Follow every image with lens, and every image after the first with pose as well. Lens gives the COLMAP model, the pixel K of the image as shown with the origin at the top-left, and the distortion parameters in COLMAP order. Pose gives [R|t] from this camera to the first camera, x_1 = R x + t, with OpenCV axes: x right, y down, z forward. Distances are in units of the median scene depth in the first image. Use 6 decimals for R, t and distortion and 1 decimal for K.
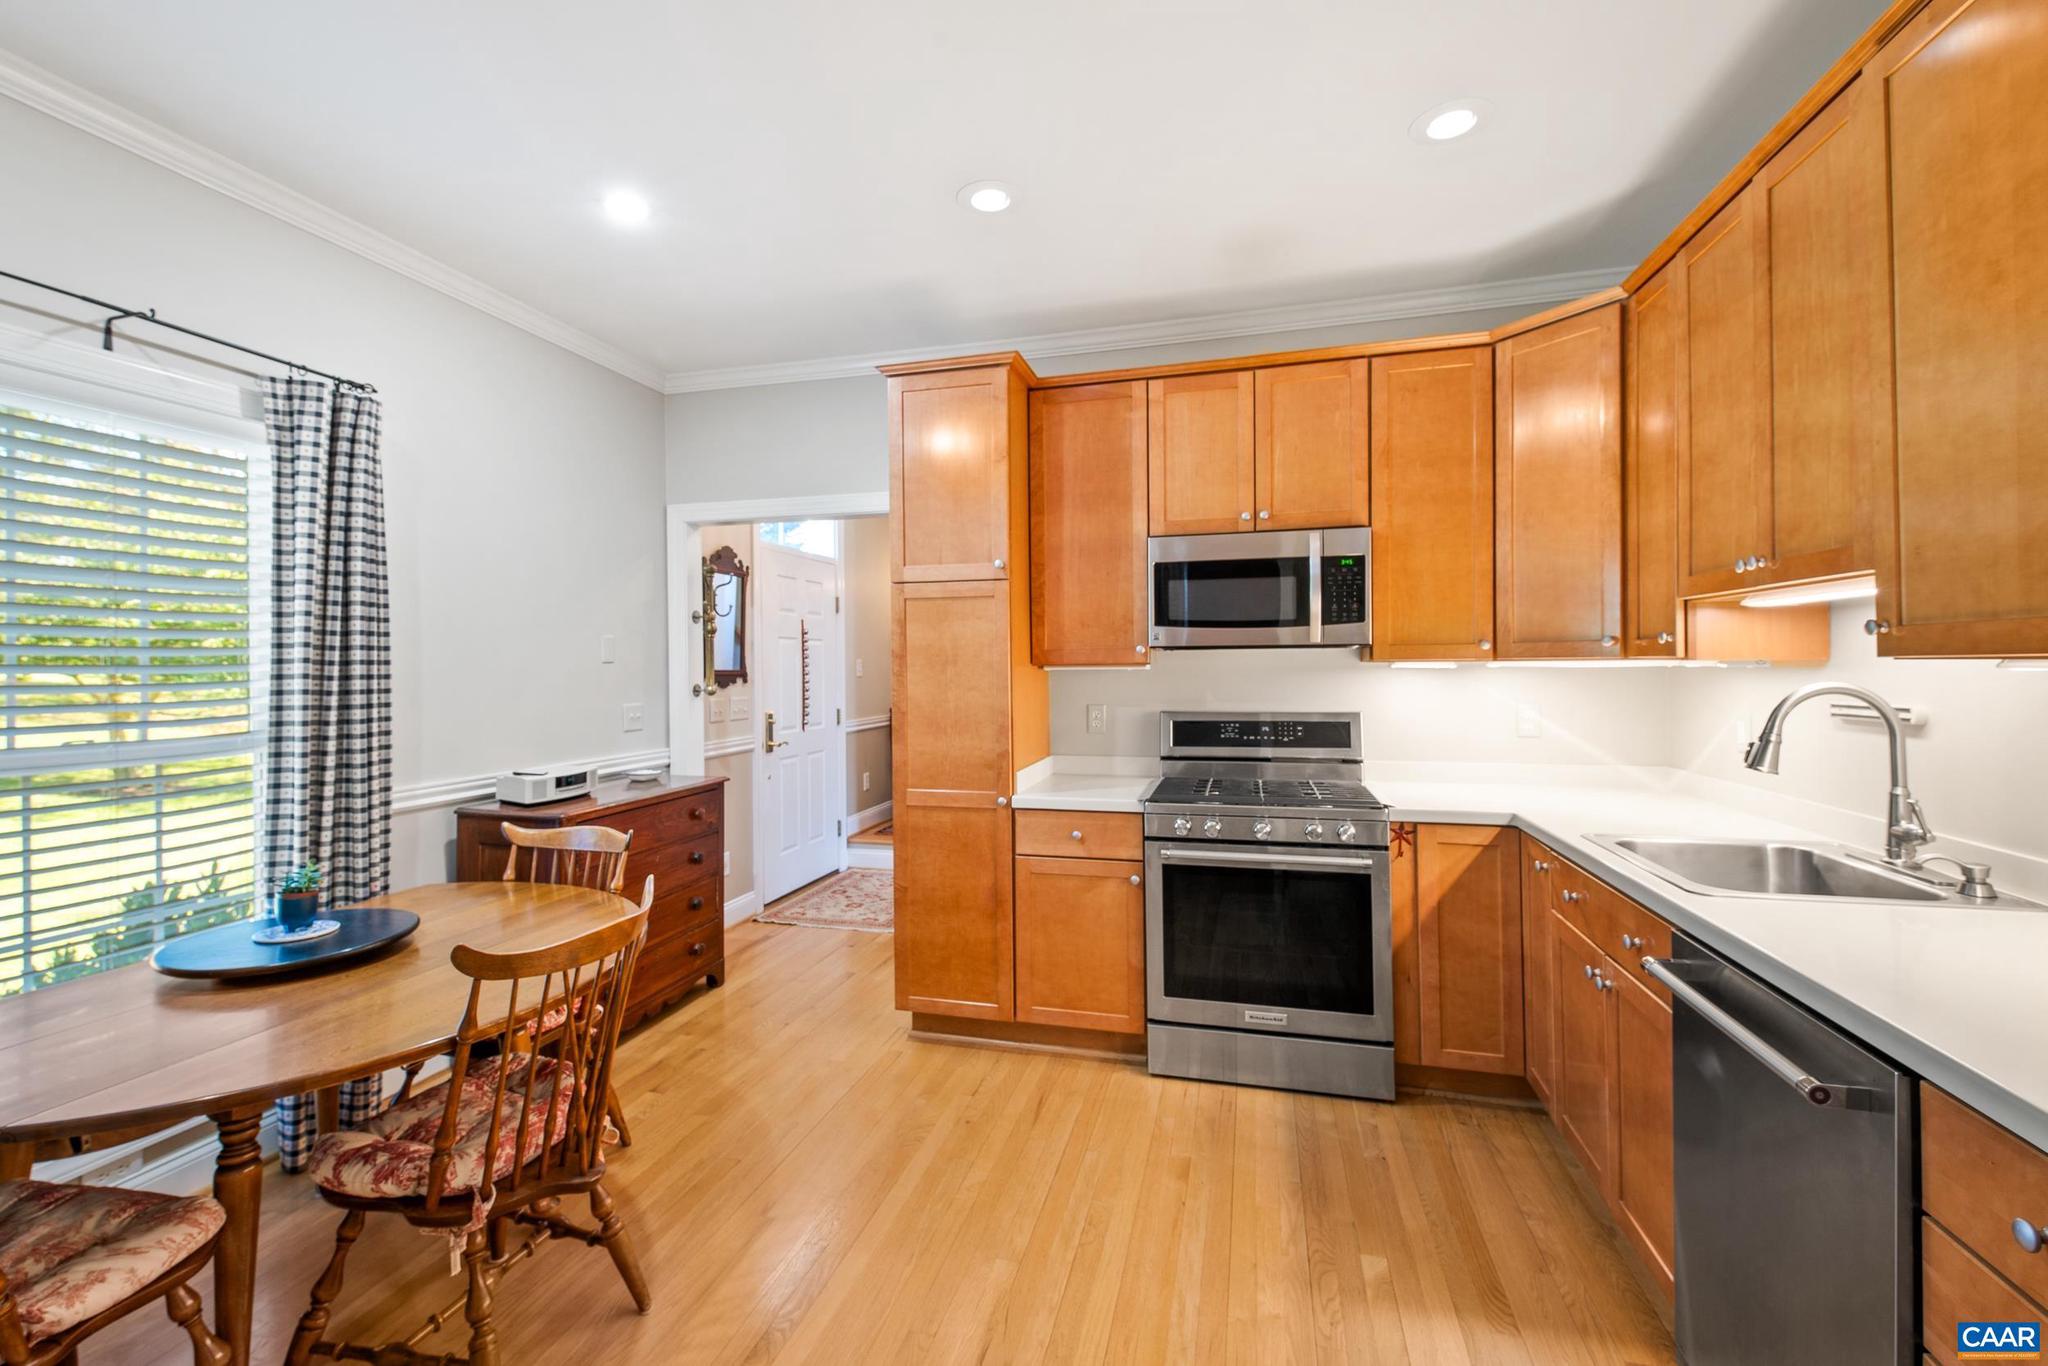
lens RADIAL K [[890.9, 0, 1017.8], [0, 890.9, 665.3], [0, 0, 1]] dist [0.044586, -0.021339]
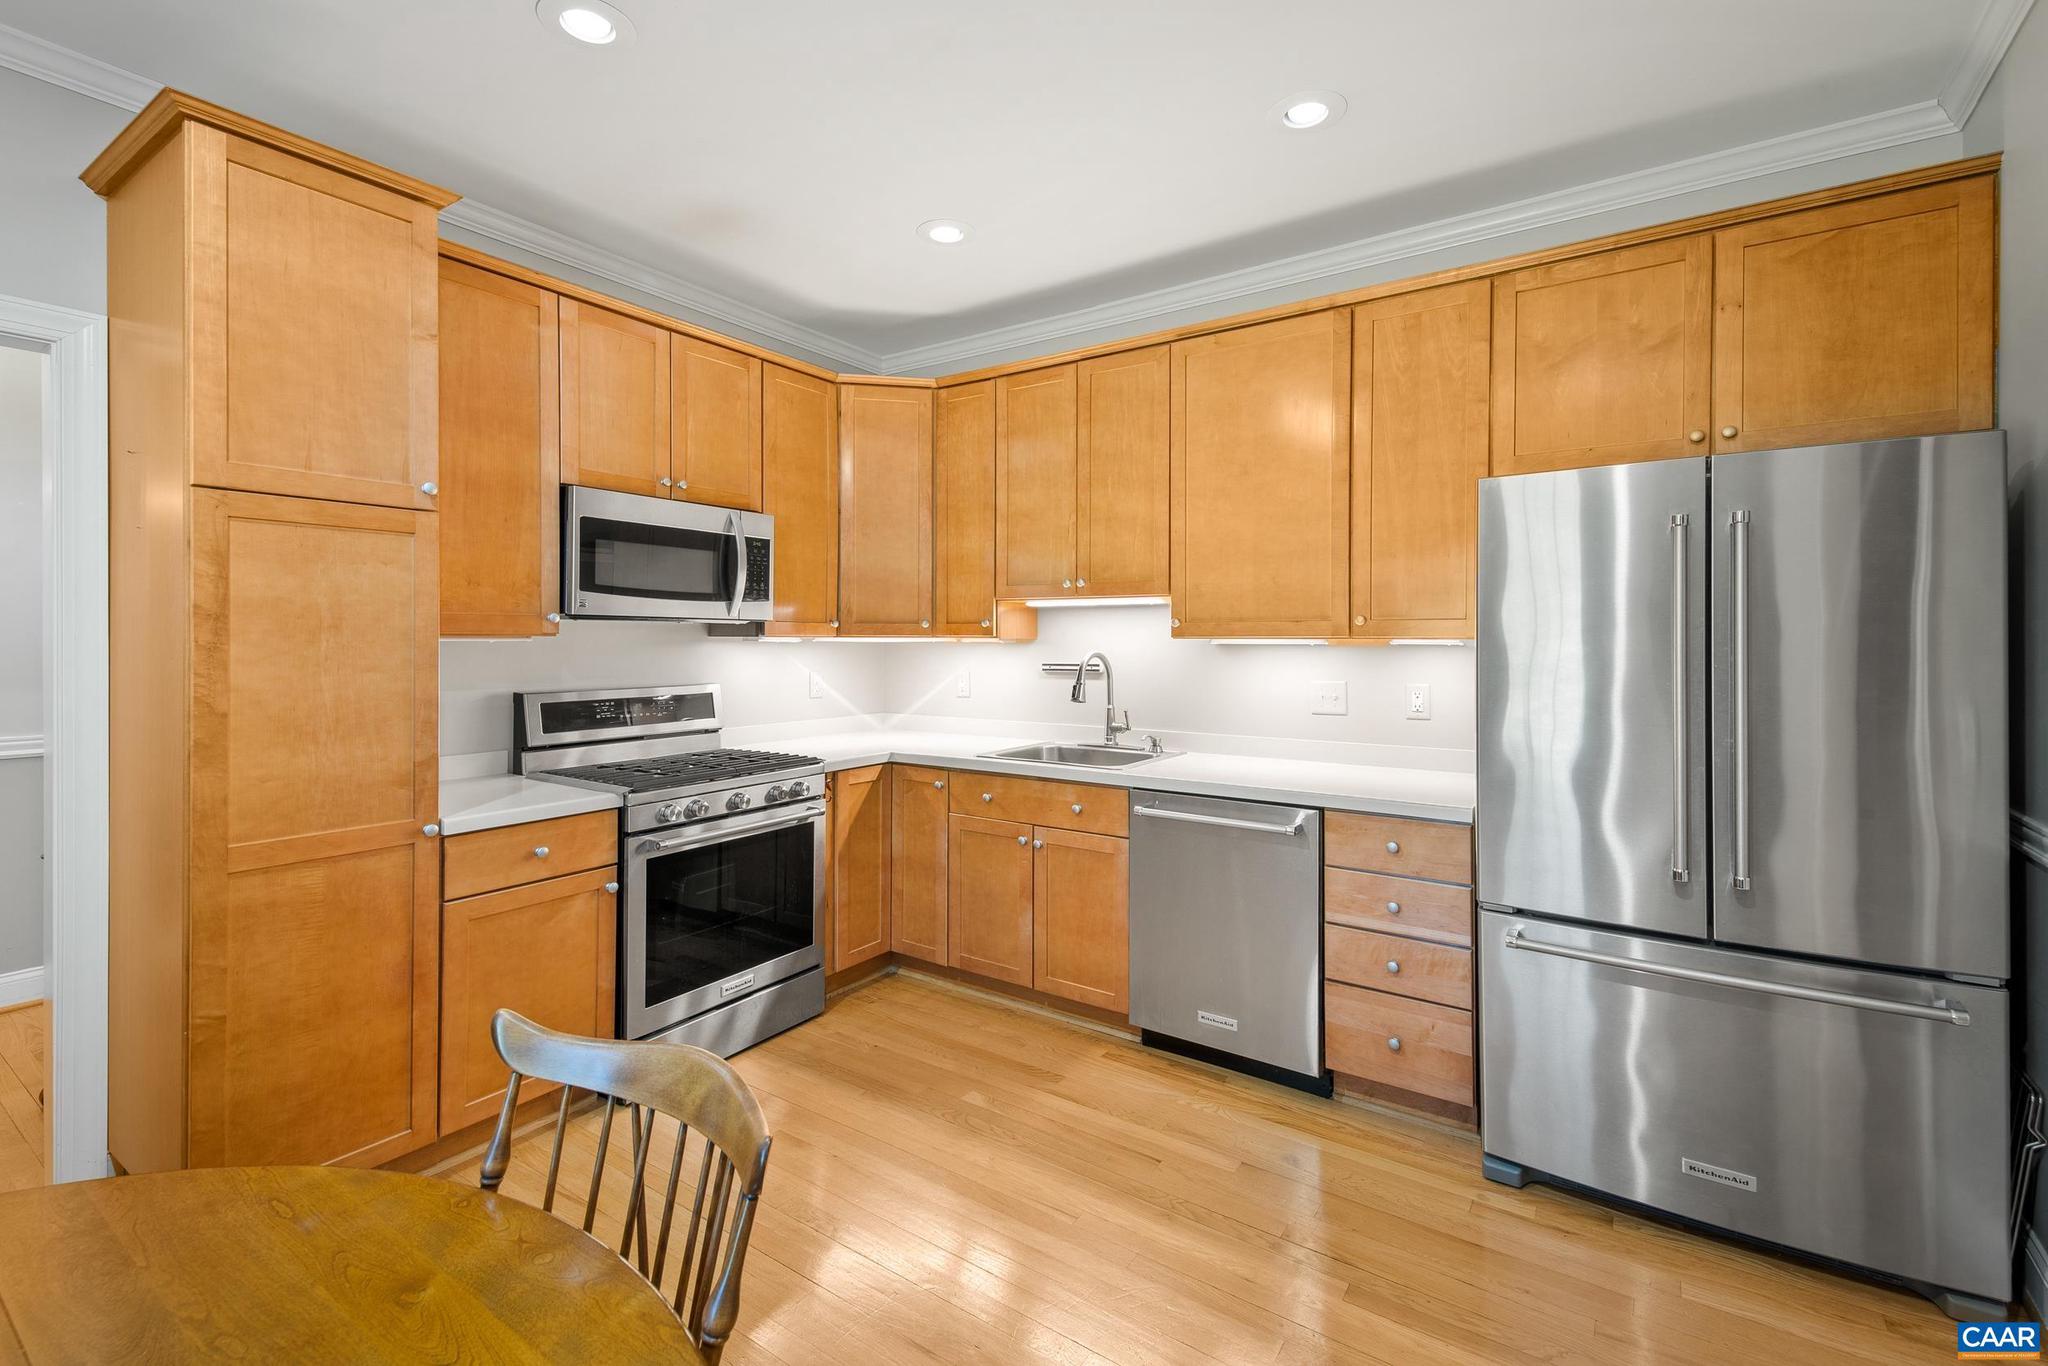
lens RADIAL K [[888.0, 0, 1018.8], [0, 888.0, 640.2], [0, 0, 1]] dist [0.044490, -0.021057]
pose [[0.334585, 0.008813, 0.942325, -0.543629], [-0.004852, 0.999959, -0.007629, 0.007956], [-0.942353, -0.002020, 0.334614, 0.342188]]
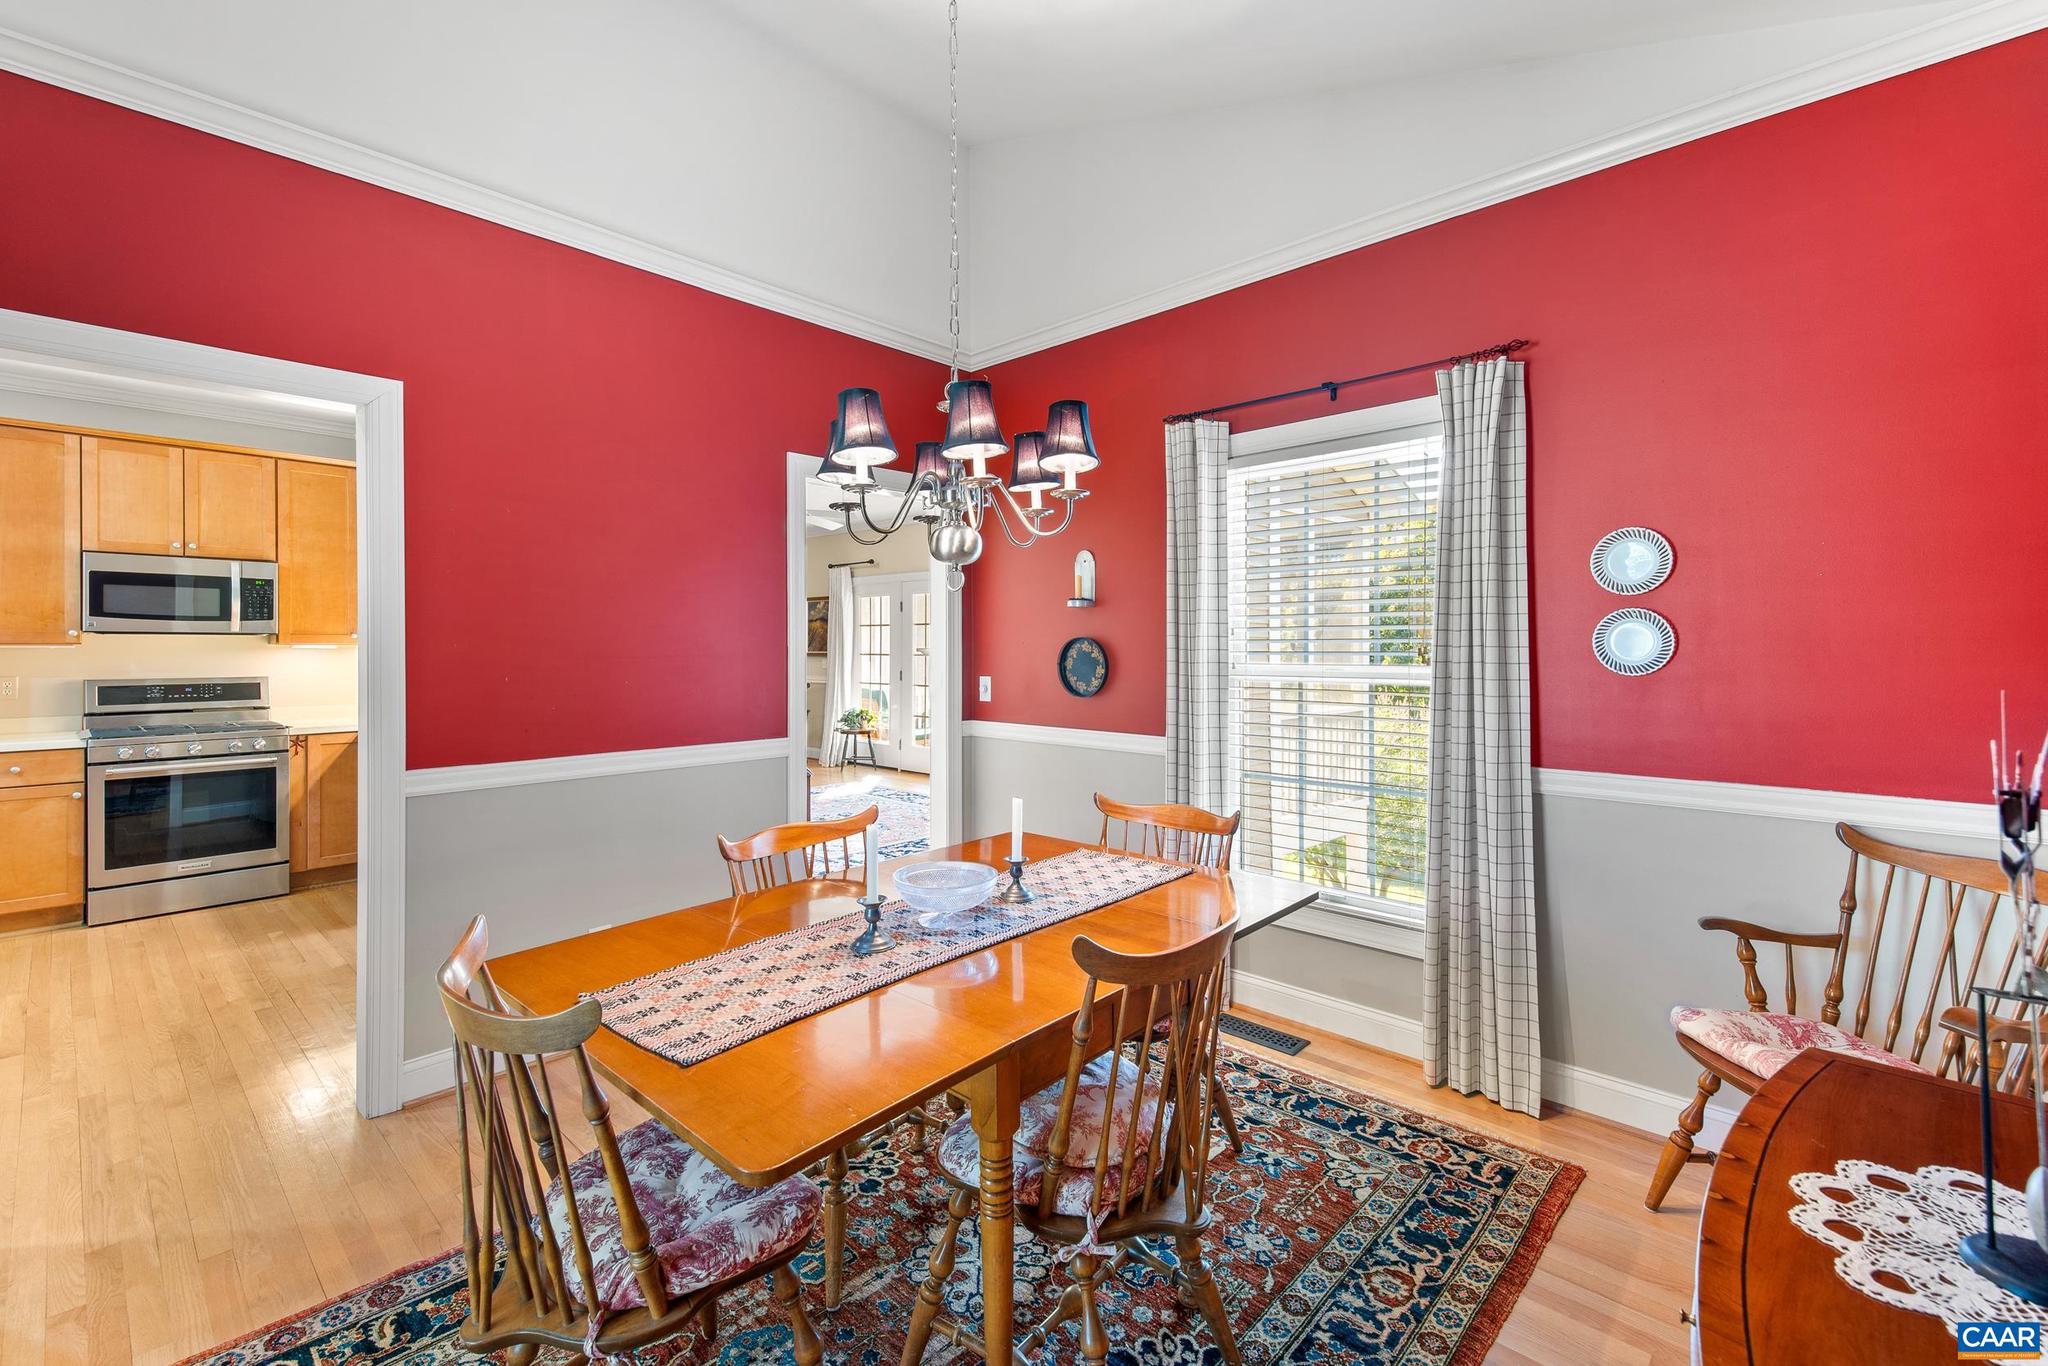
lens RADIAL K [[888.0, 0, 1018.8], [0, 888.0, 640.2], [0, 0, 1]] dist [0.044490, -0.021057]
pose [[0.463196, 0.013743, 0.886150, -0.453499], [-0.002297, 0.999895, -0.014307, 0.010036], [-0.886253, 0.004591, 0.463178, -0.987723]]
